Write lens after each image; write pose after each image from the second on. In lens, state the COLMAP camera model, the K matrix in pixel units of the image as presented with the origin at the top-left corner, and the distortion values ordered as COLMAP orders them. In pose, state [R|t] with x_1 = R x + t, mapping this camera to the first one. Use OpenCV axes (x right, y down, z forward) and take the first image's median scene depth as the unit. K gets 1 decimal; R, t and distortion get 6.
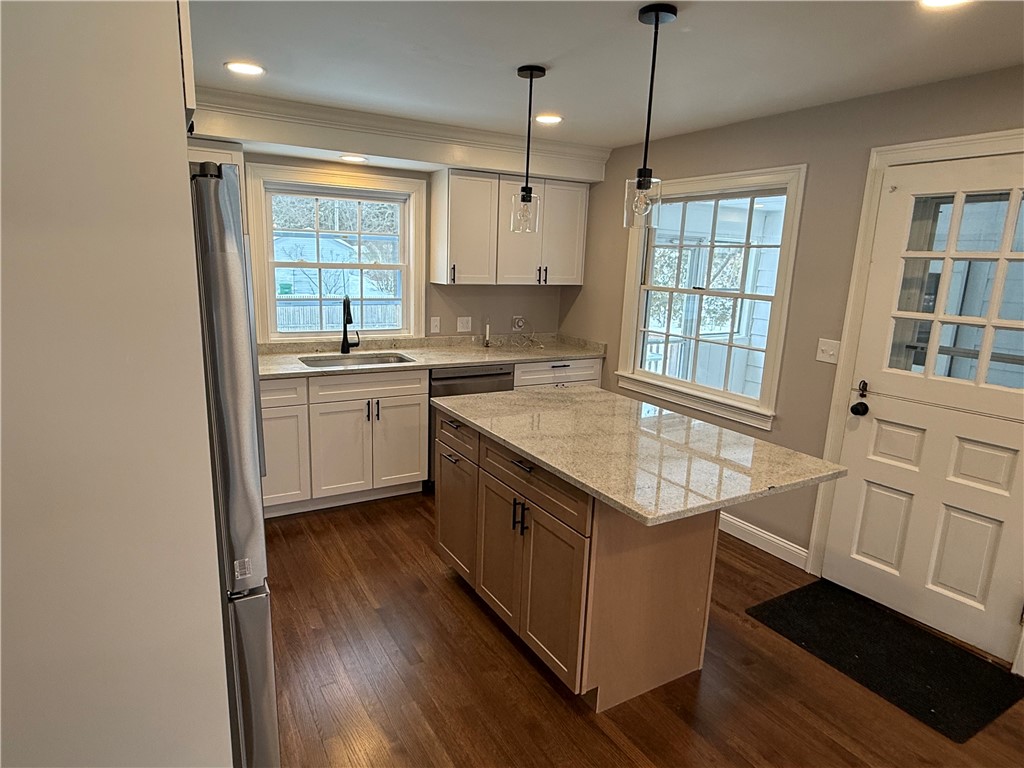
lens RADIAL K [[614.9, 0, 512.0], [0, 614.9, 384.0], [0, 0, 1]] dist [0.006601, 0.000815]
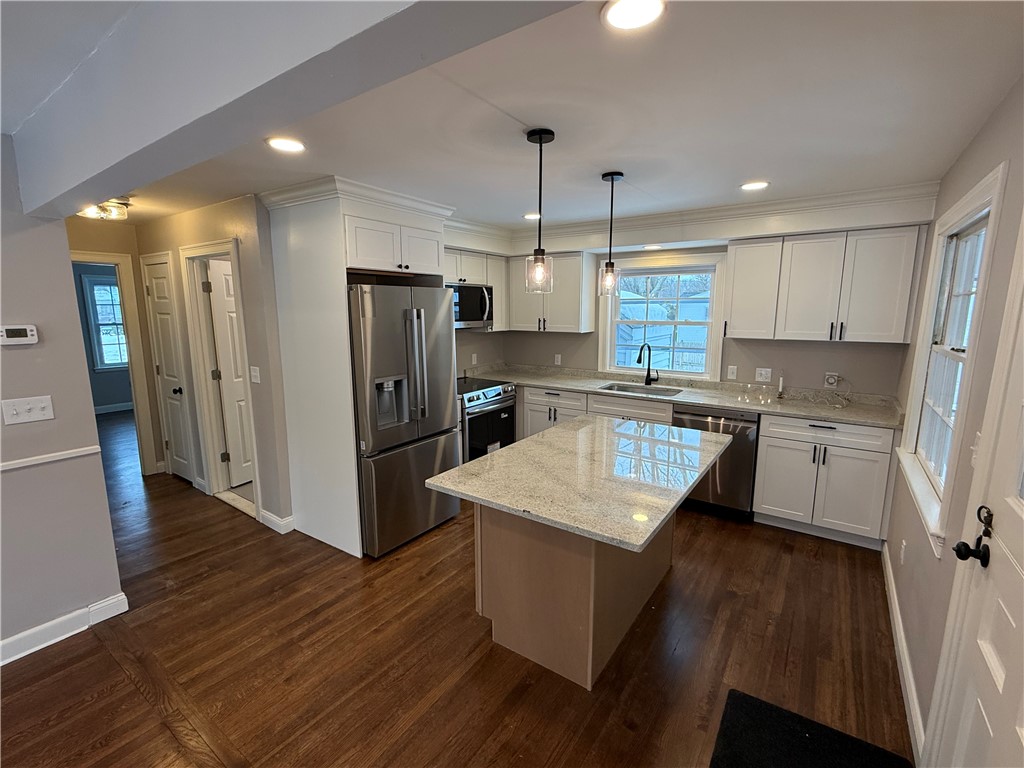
lens RADIAL K [[476.6, 0, 512.0], [0, 476.6, 384.0], [0, 0, 1]] dist [0.000647, -0.000032]
pose [[0.404062, 0.111046, -0.907966, 0.665105], [-0.168988, 0.984581, 0.045214, -0.056245], [0.898986, 0.135166, 0.416598, 0.315661]]
